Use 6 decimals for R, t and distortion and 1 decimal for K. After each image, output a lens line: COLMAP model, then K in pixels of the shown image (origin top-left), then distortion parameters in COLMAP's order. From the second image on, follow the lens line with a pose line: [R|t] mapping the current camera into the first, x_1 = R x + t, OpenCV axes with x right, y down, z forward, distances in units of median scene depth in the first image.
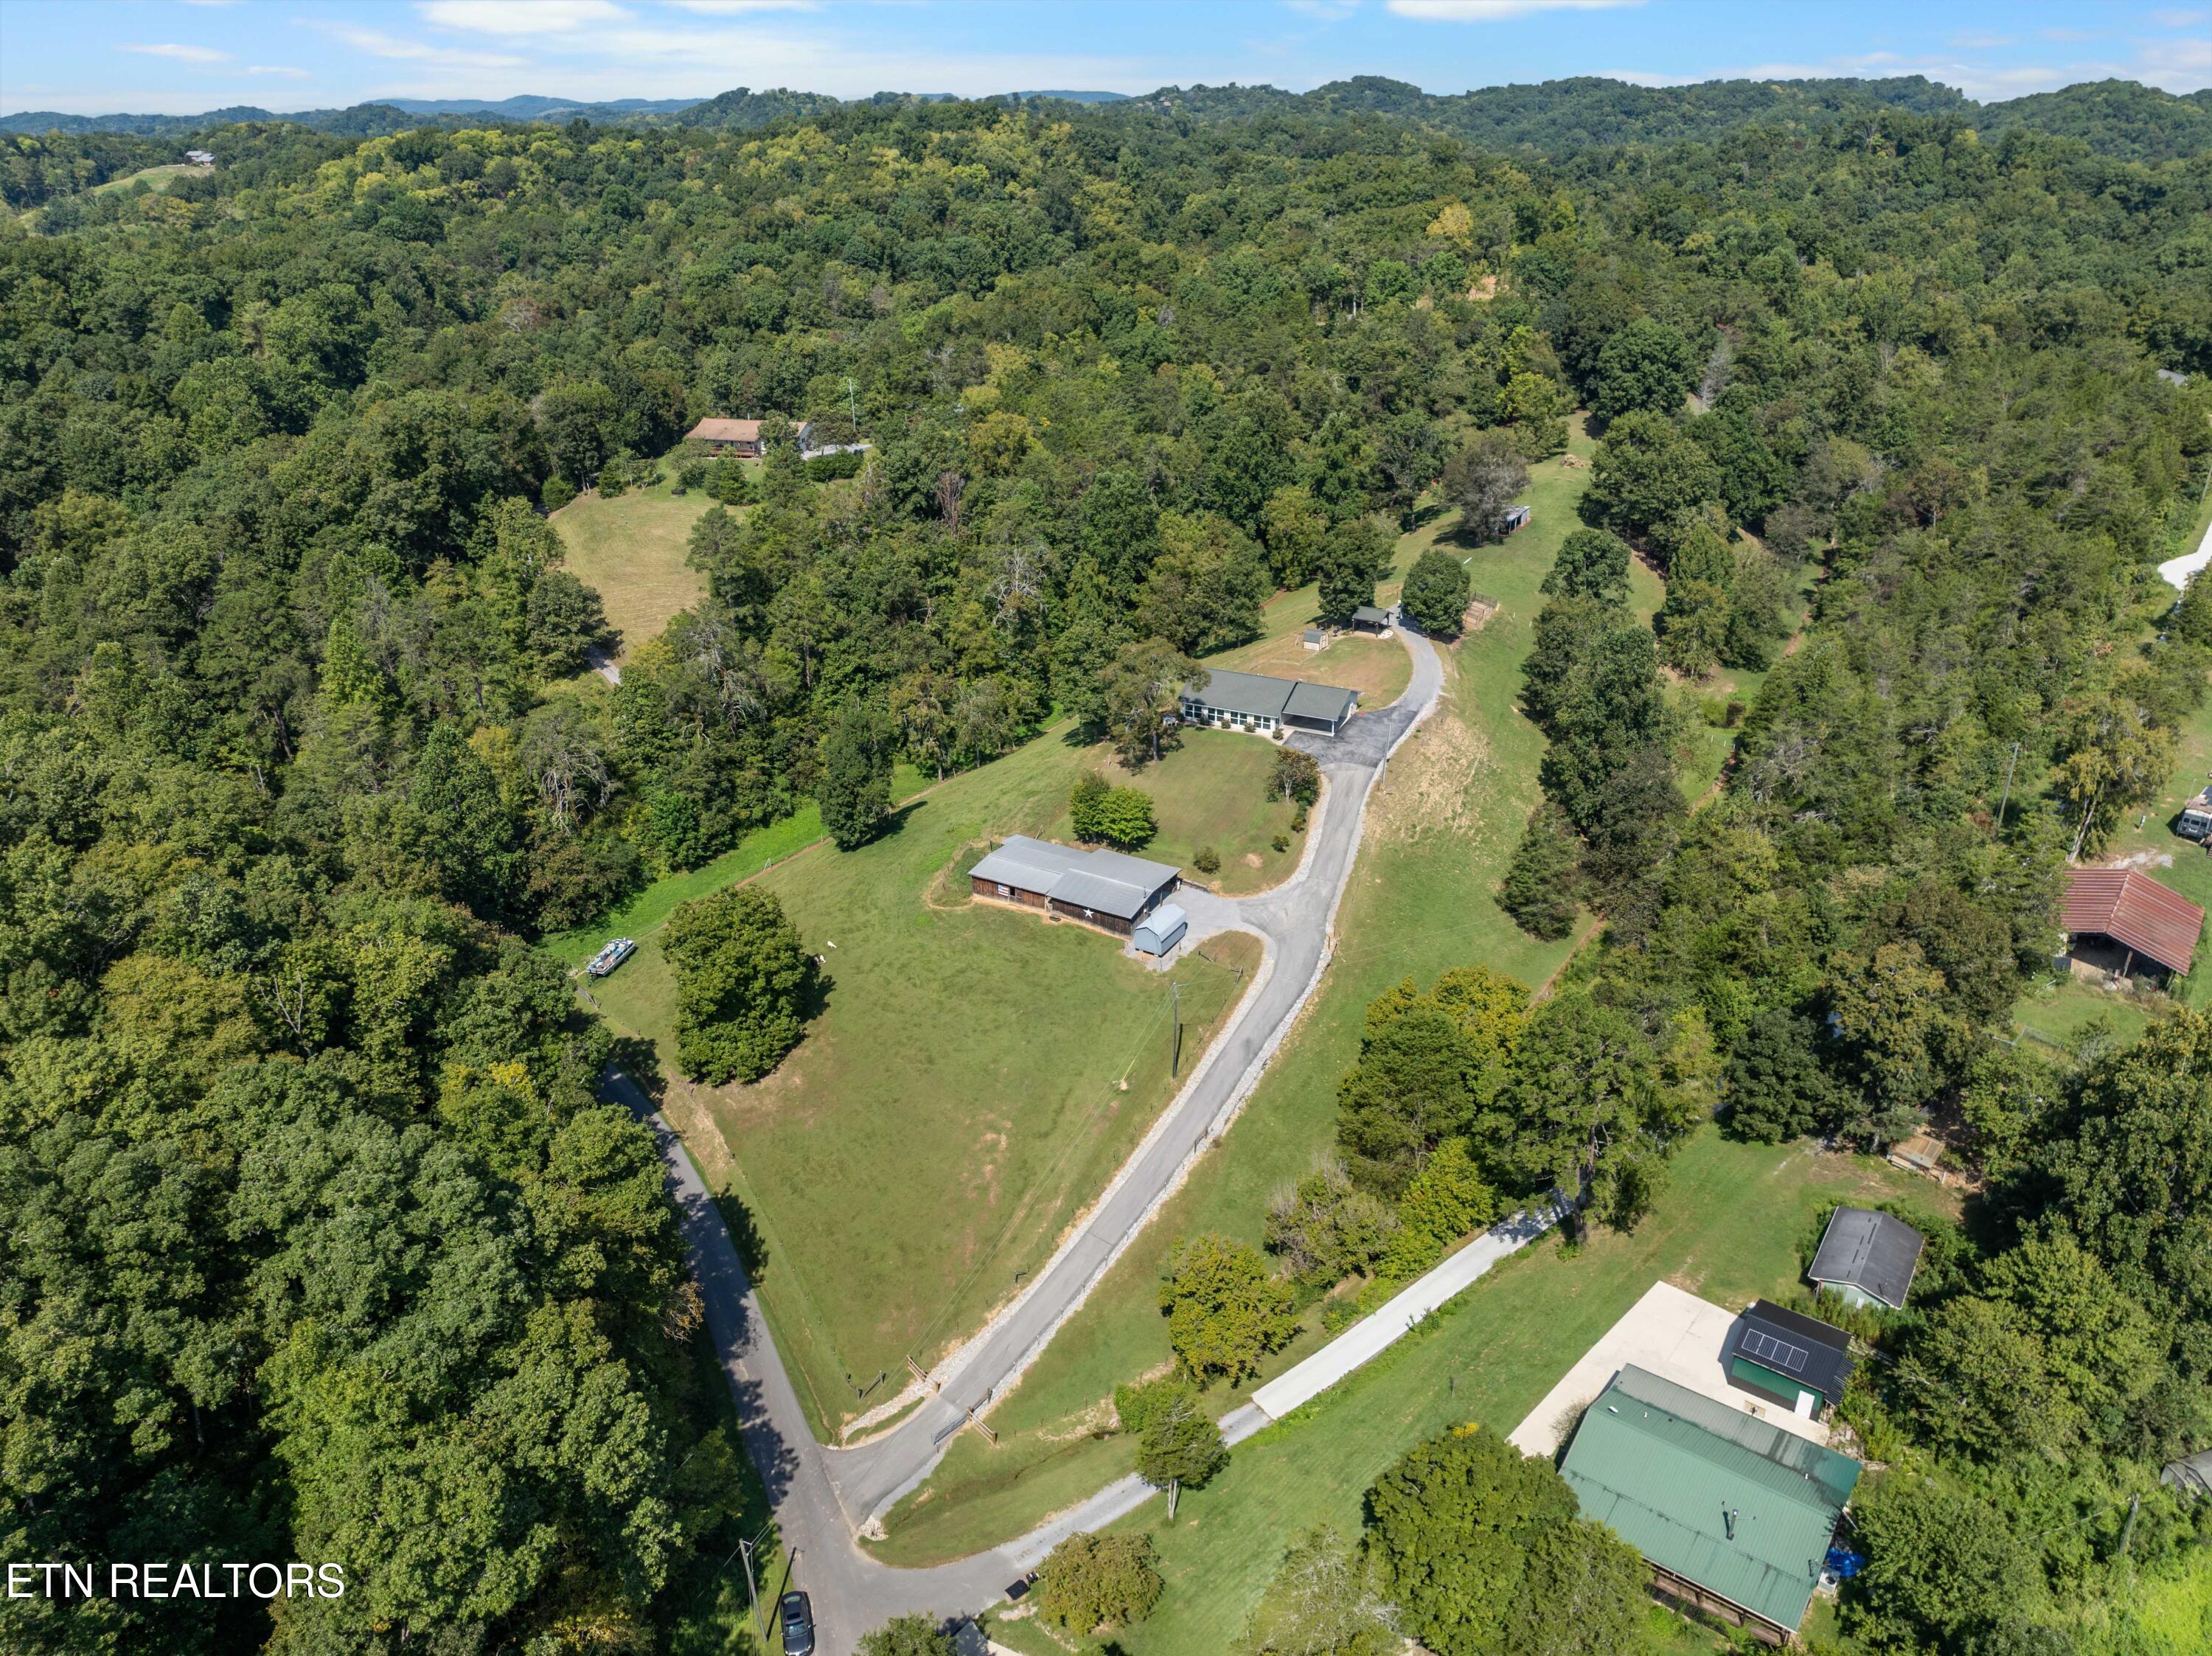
lens RADIAL K [[1577.2, 0, 1108.5], [0, 1577.2, 828.7], [0, 0, 1]] dist [-0.040047, 0.001653]
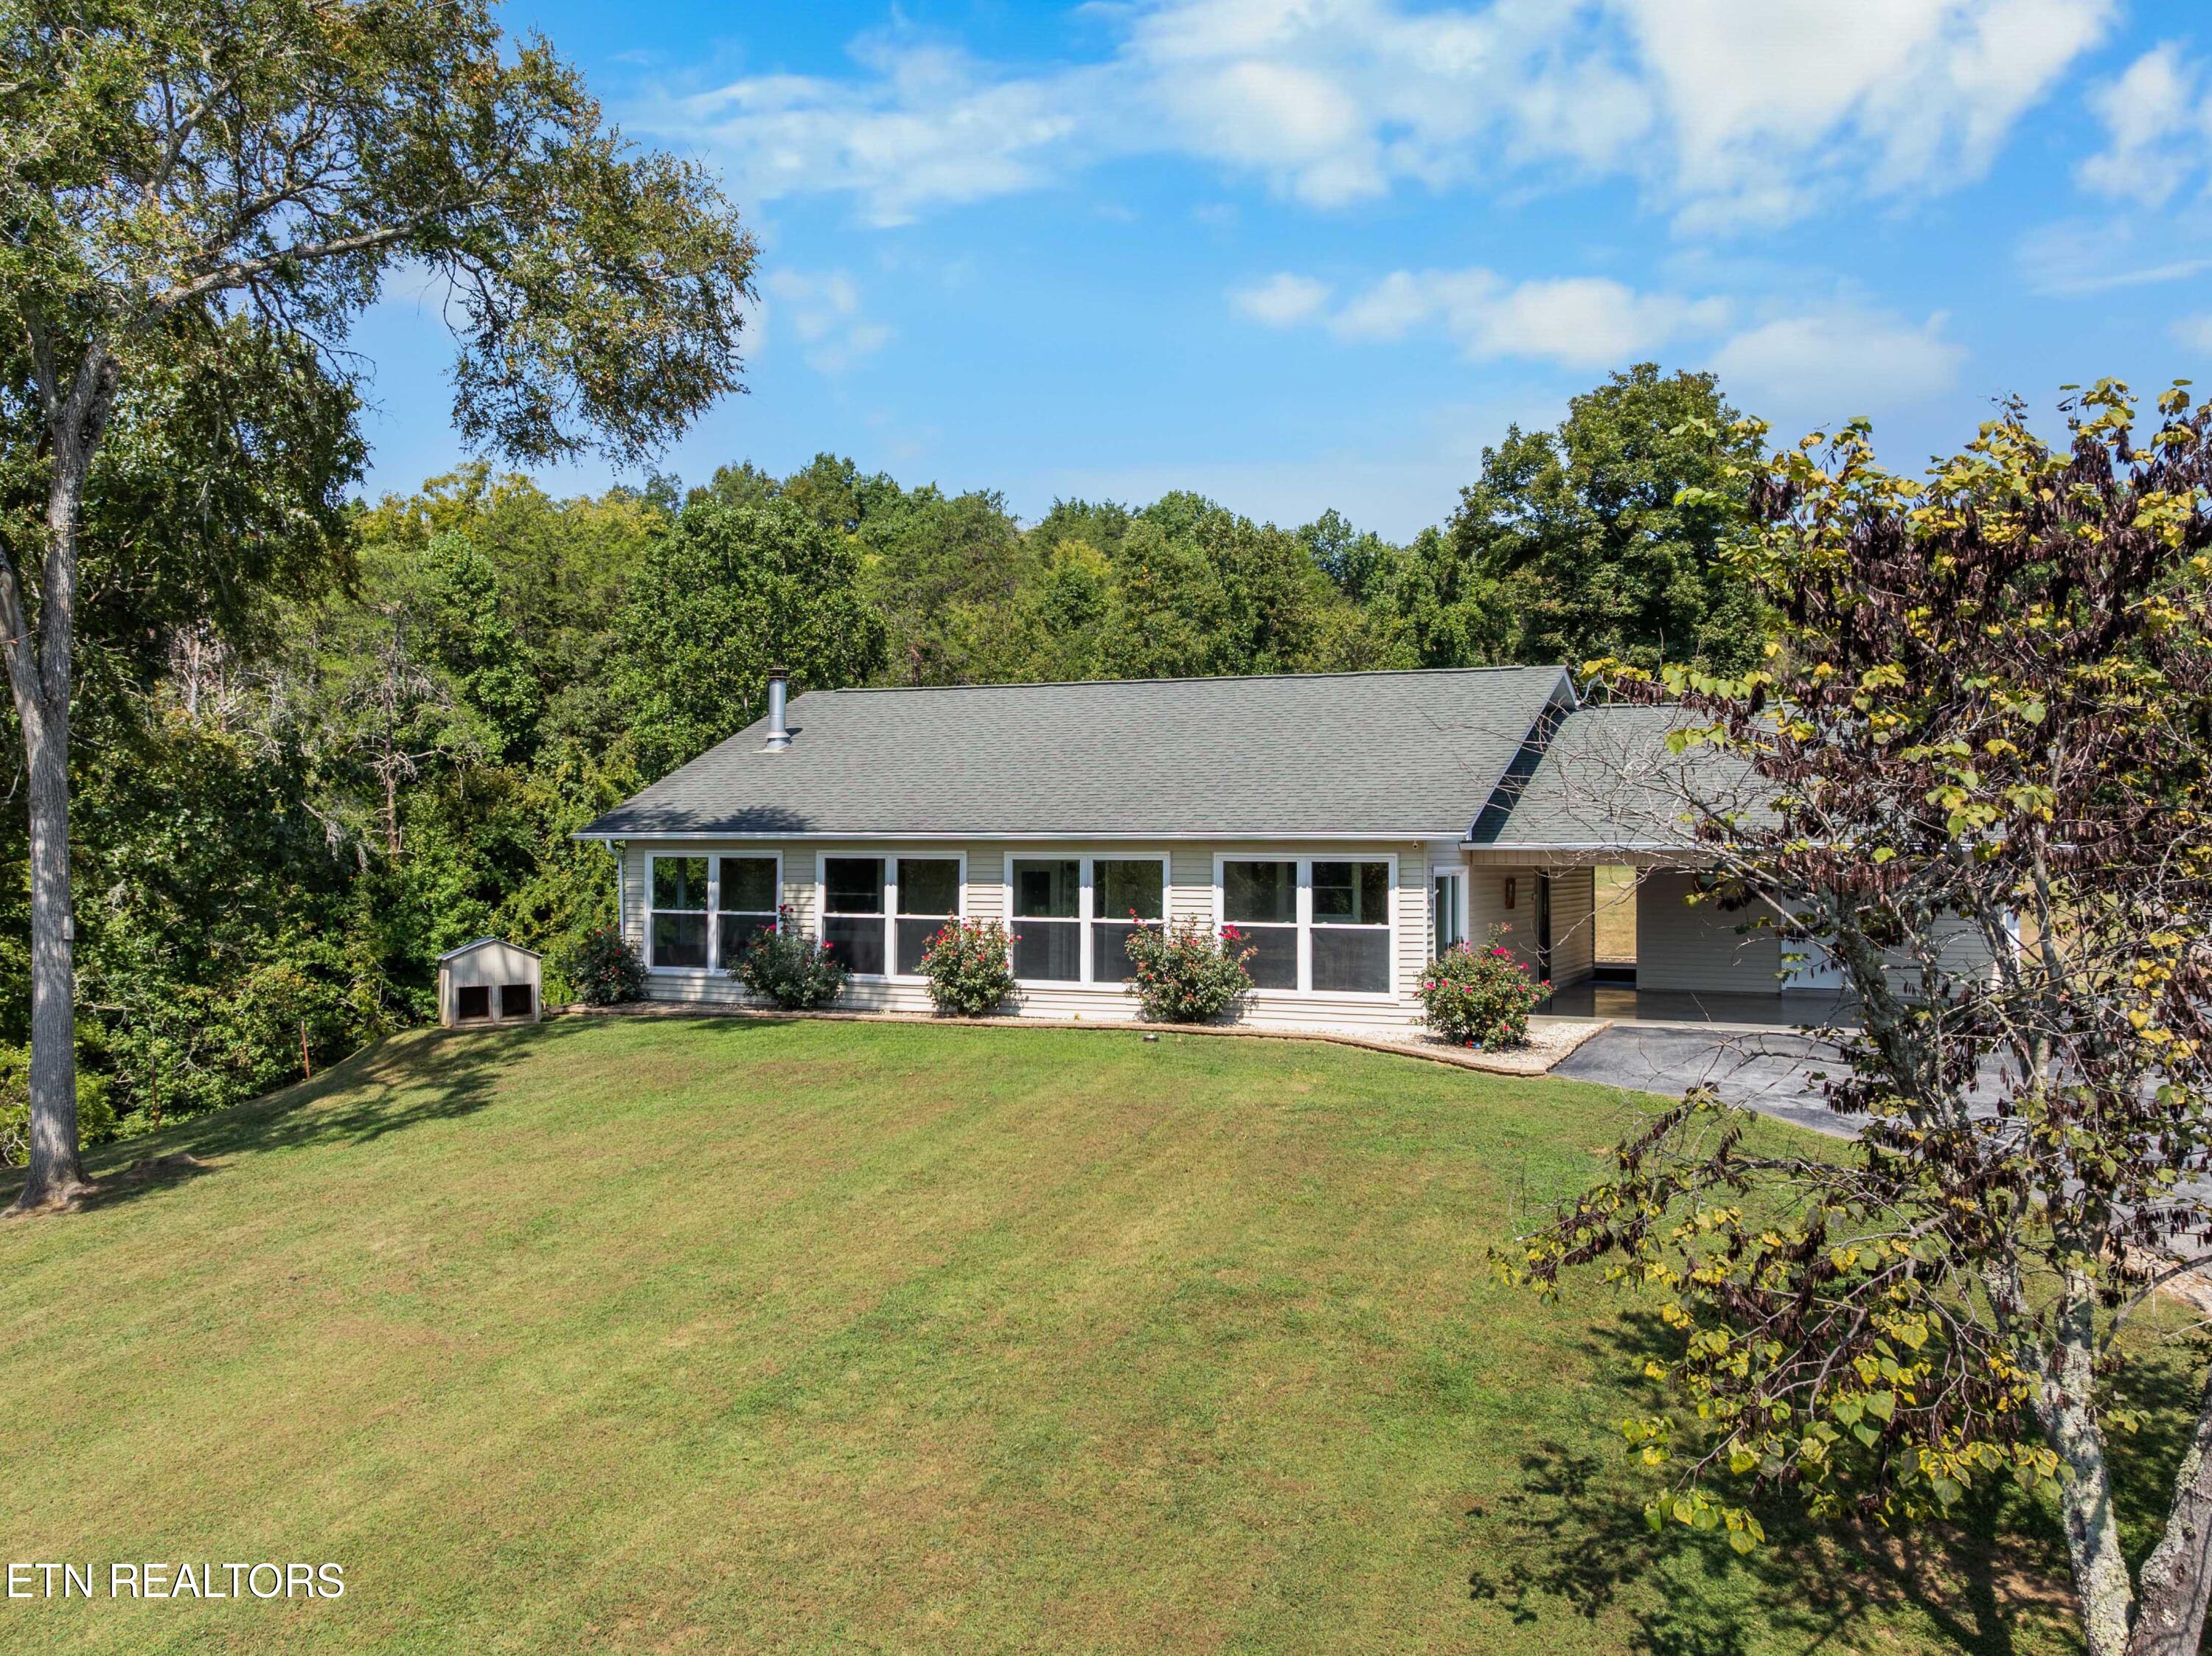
lens RADIAL K [[1902.9, 0, 1104.6], [0, 1902.9, 833.4], [0, 0, 1]] dist [-0.044899, 0.001036]
pose [[0.999477, 0.018093, 0.026784, 0.071347], [-0.004515, 0.898674, -0.438594, -0.015715], [-0.032006, 0.438244, 0.898286, 0.780763]]
